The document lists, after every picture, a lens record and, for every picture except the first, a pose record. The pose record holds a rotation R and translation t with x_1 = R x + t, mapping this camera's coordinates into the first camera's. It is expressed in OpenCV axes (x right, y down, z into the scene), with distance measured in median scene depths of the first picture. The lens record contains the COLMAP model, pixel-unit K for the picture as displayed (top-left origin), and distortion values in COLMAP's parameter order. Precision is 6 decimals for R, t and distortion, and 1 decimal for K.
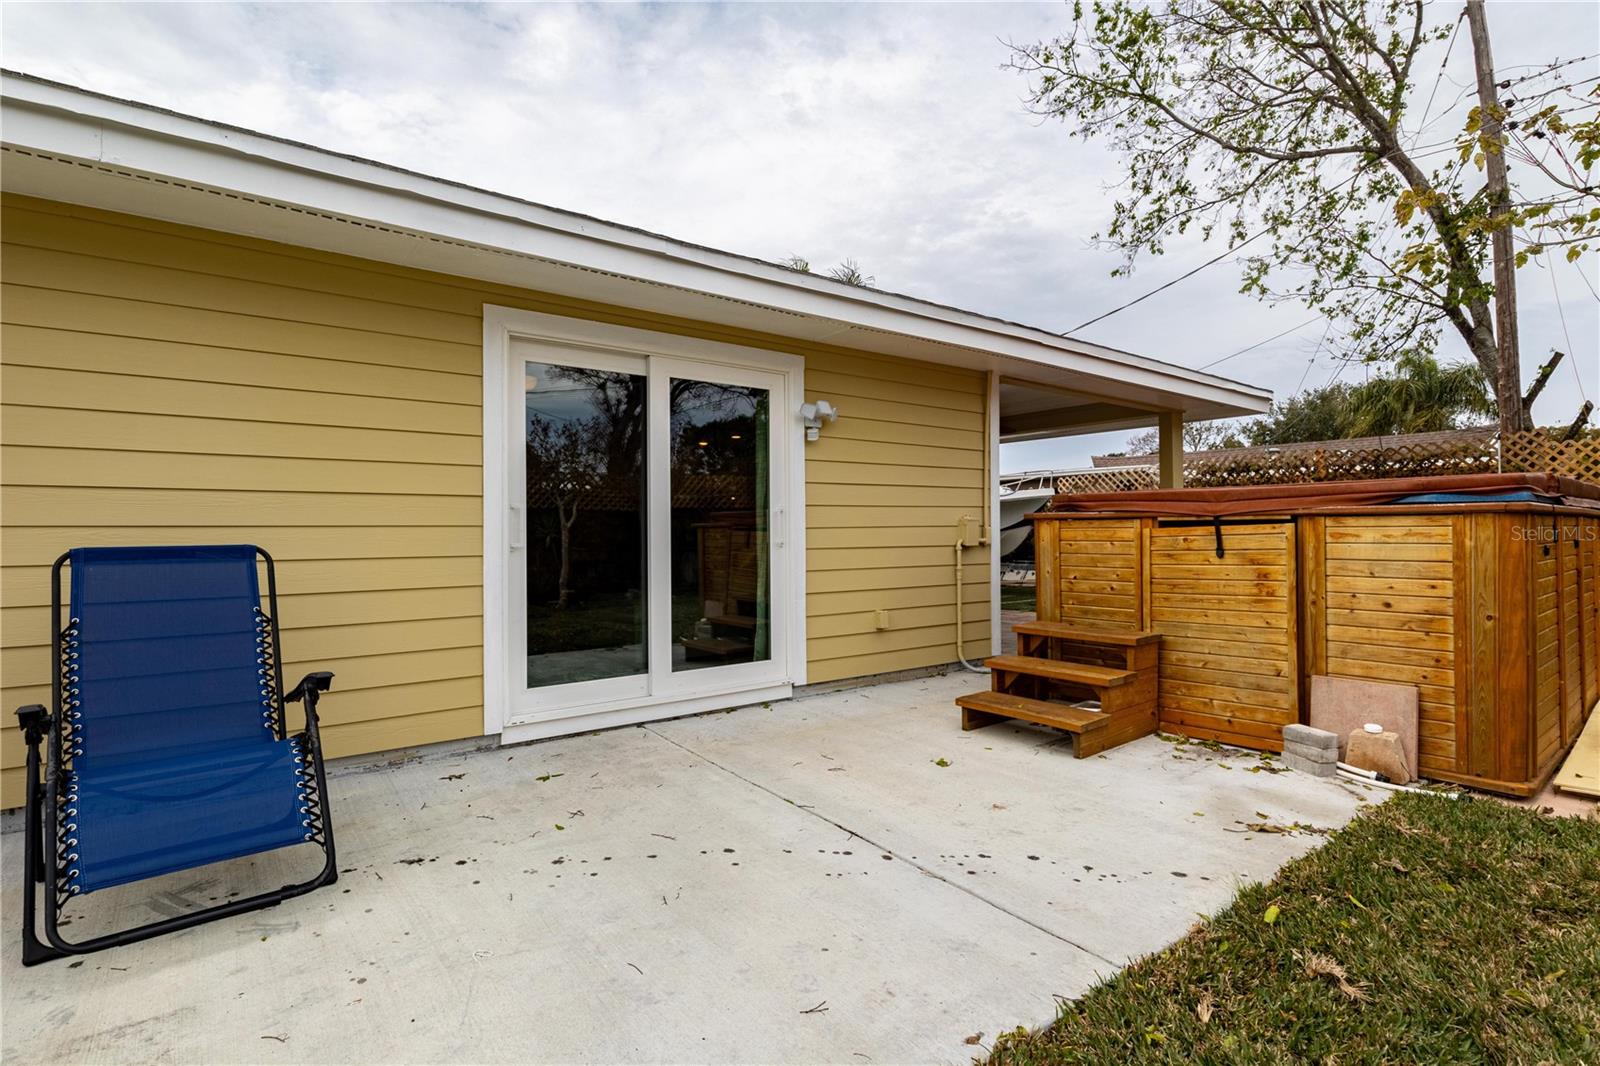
lens RADIAL K [[786.0, 0, 805.7], [0, 786.0, 527.6], [0, 0, 1]] dist [0.014056, -0.007167]
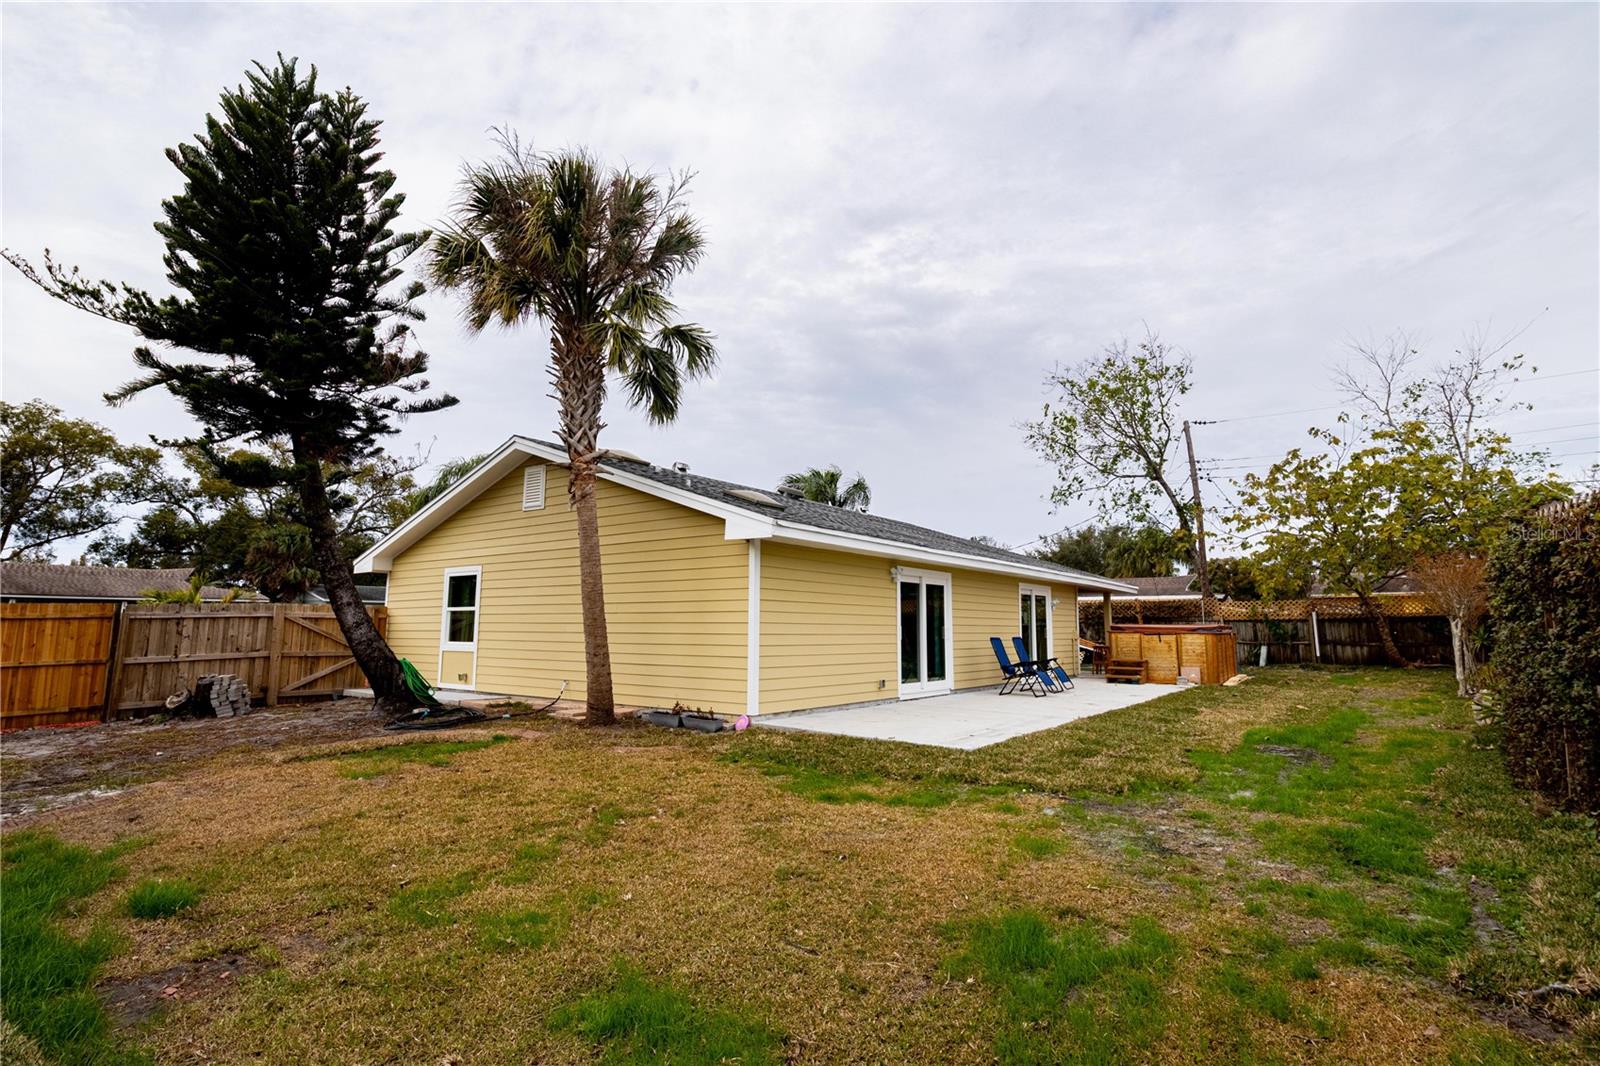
lens RADIAL K [[786.0, 0, 805.7], [0, 786.0, 527.6], [0, 0, 1]] dist [0.014056, -0.007167]
pose [[0.963474, 0.049537, 0.263181, -1.000176], [-0.017040, 0.992092, -0.124354, -0.006320], [-0.267260, 0.115327, 0.956698, -1.076924]]
